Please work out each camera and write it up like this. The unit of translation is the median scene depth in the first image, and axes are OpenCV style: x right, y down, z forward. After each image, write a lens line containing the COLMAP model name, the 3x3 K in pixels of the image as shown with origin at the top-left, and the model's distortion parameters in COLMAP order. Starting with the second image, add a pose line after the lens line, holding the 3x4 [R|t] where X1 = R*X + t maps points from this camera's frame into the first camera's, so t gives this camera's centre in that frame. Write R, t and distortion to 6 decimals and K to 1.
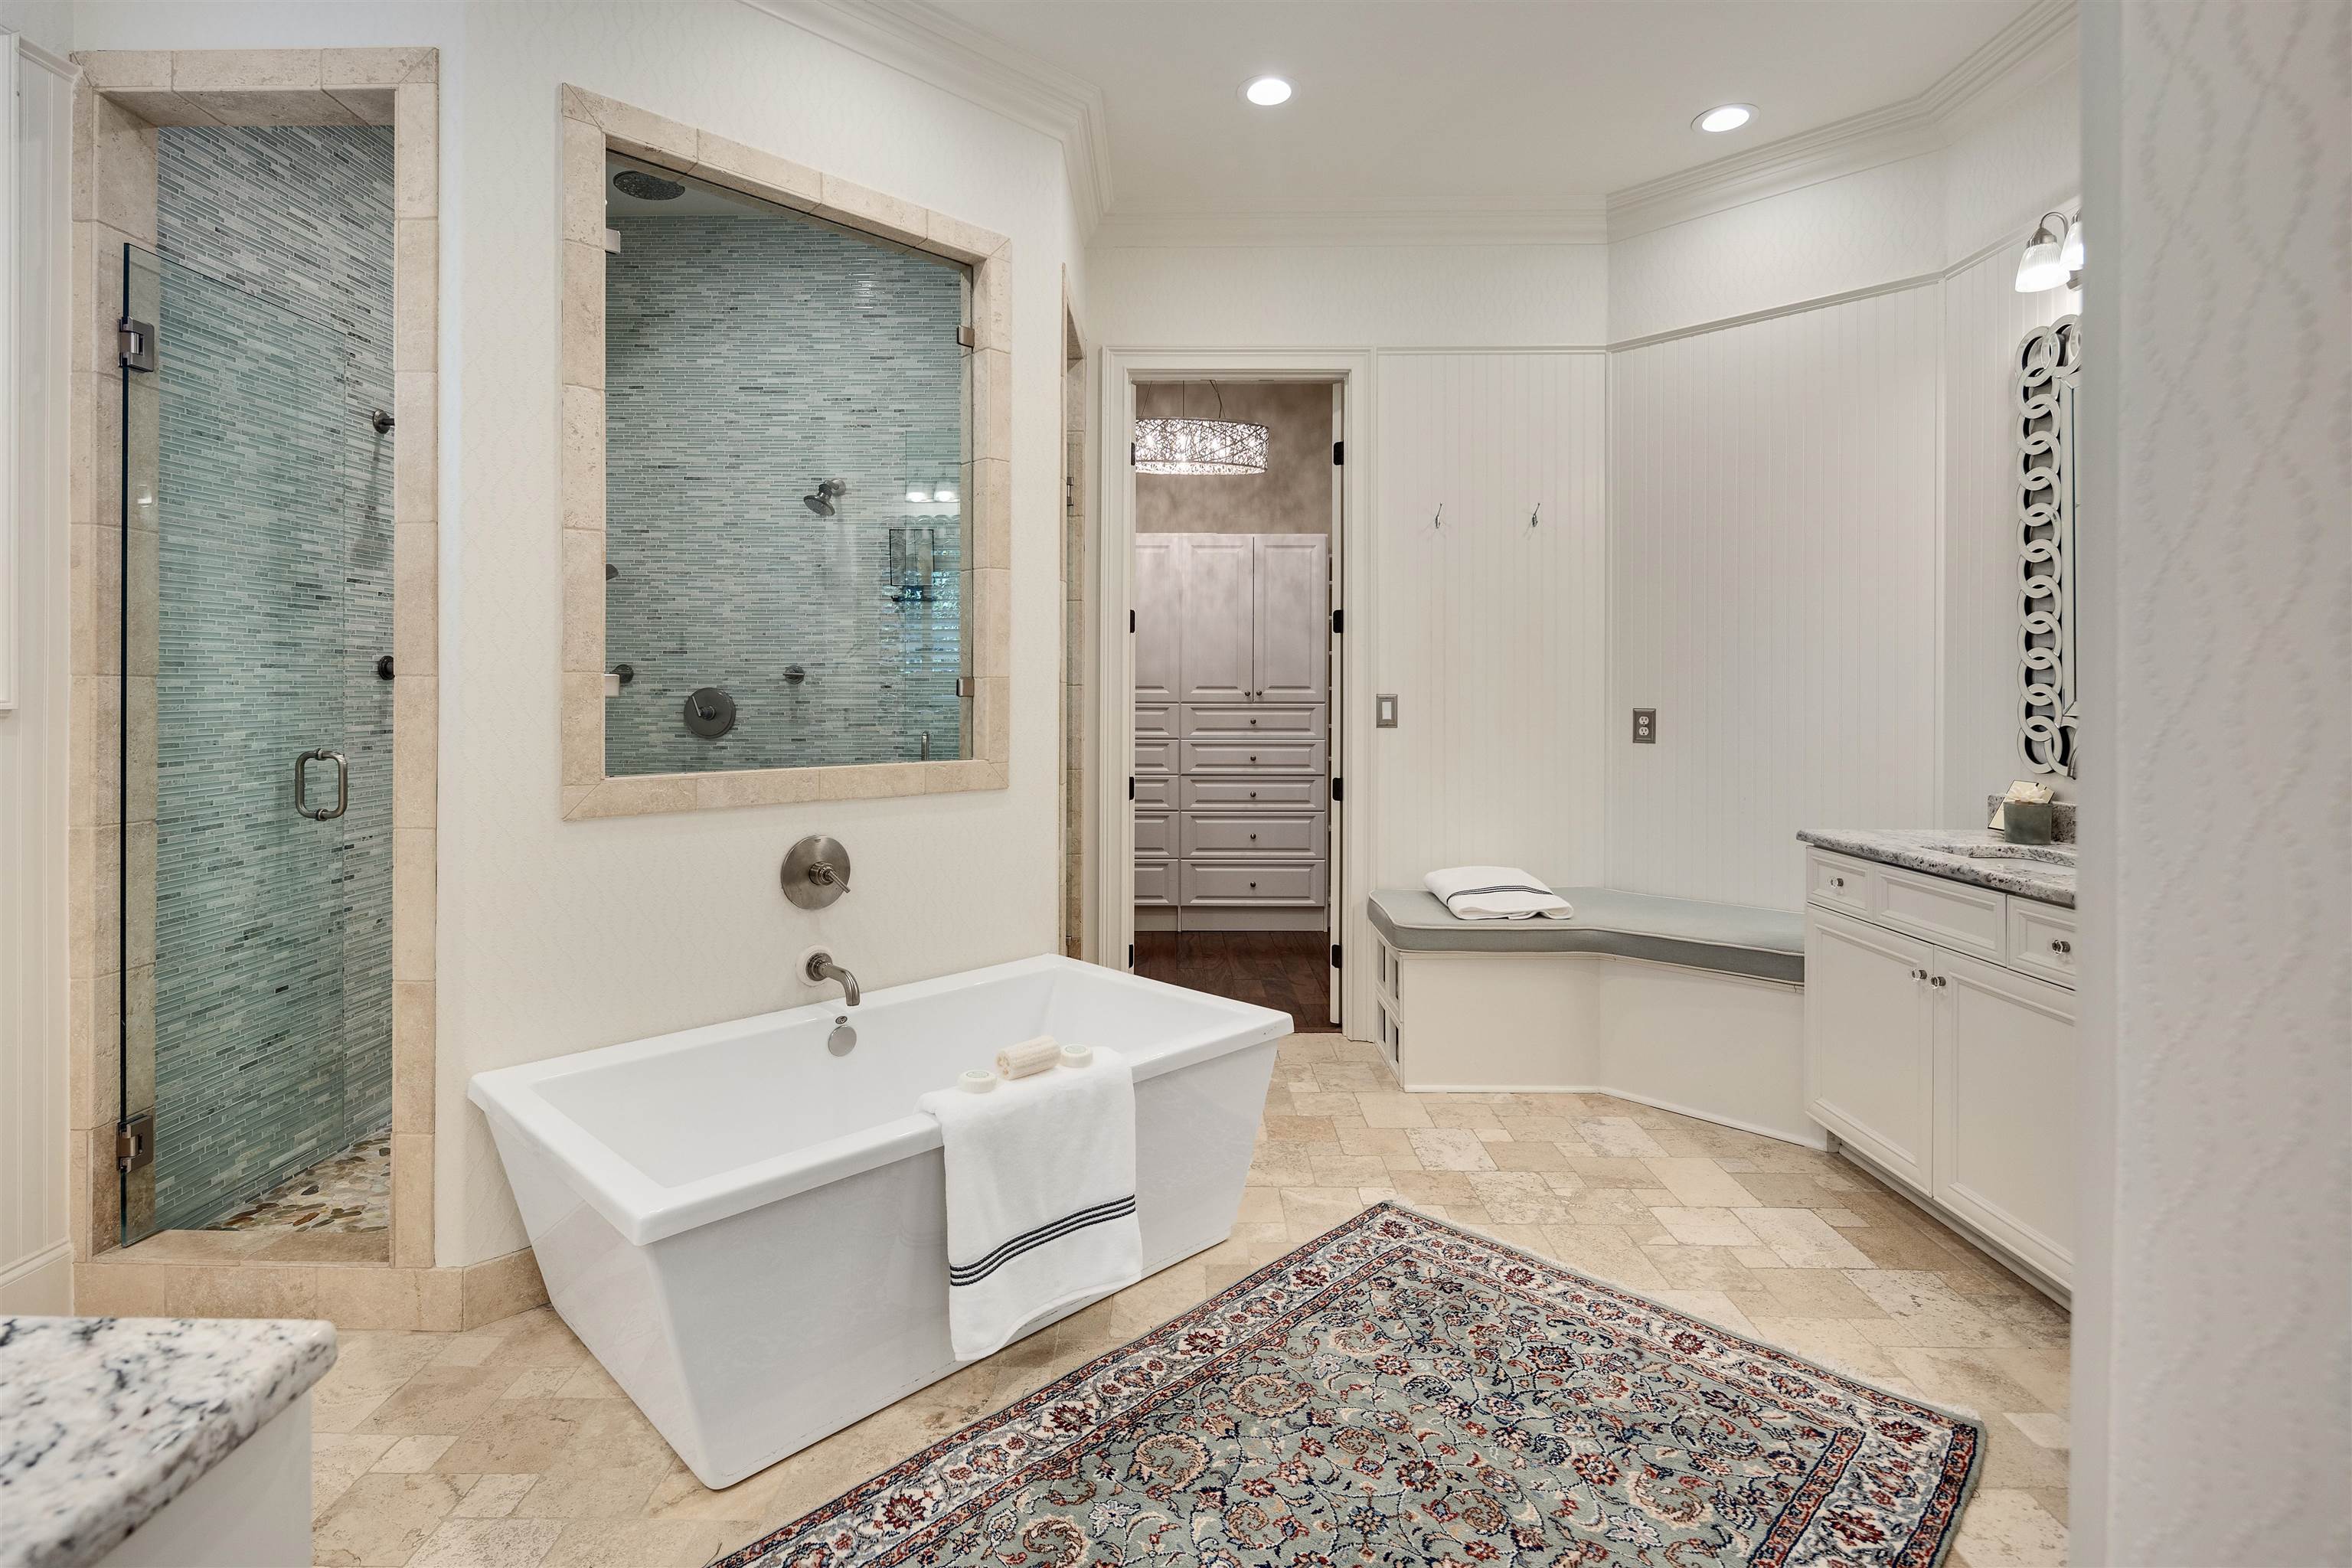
lens RADIAL K [[1142.2, 0, 1170.3], [0, 1142.2, 694.9], [0, 0, 1]] dist [-0.000587, -0.000231]
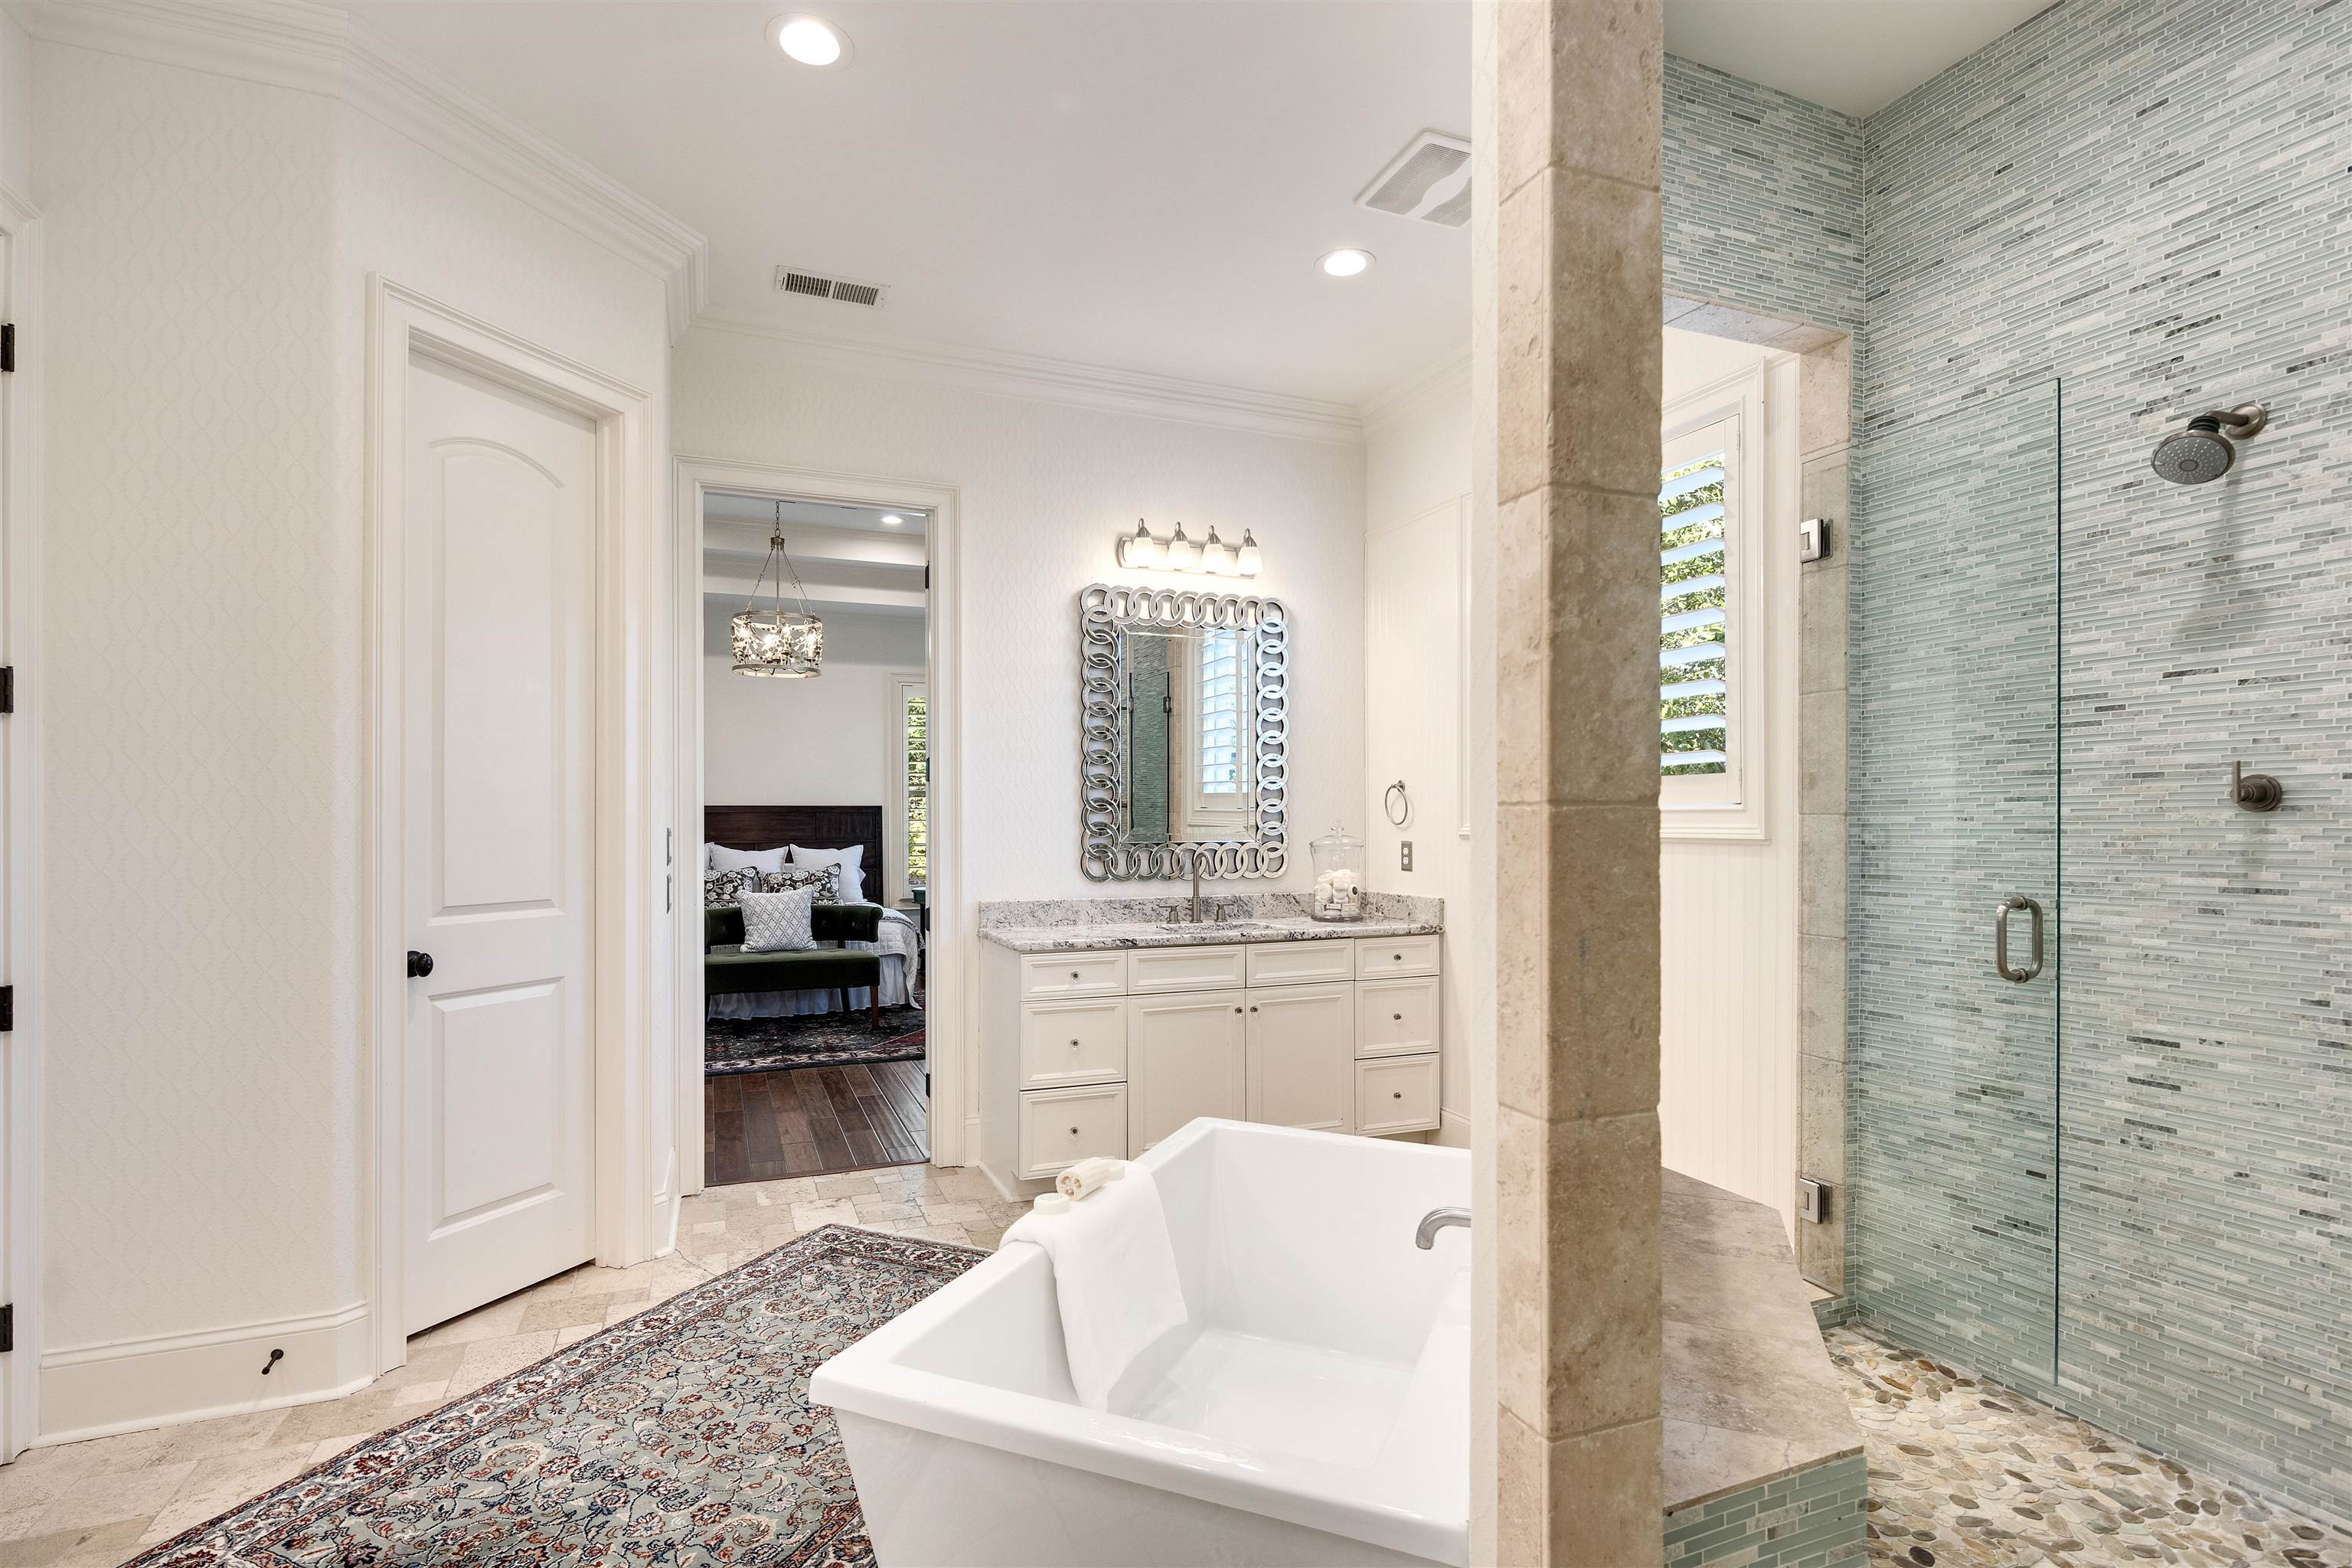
lens RADIAL K [[1156.5, 0, 1166.1], [0, 1156.5, 821.9], [0, 0, 1]] dist [-0.000788, -0.000914]
pose [[-0.927377, -0.002790, -0.374117, 0.163376], [-0.003455, 0.999993, 0.001108, -0.006793], [0.374112, 0.002321, -0.927381, 1.642682]]
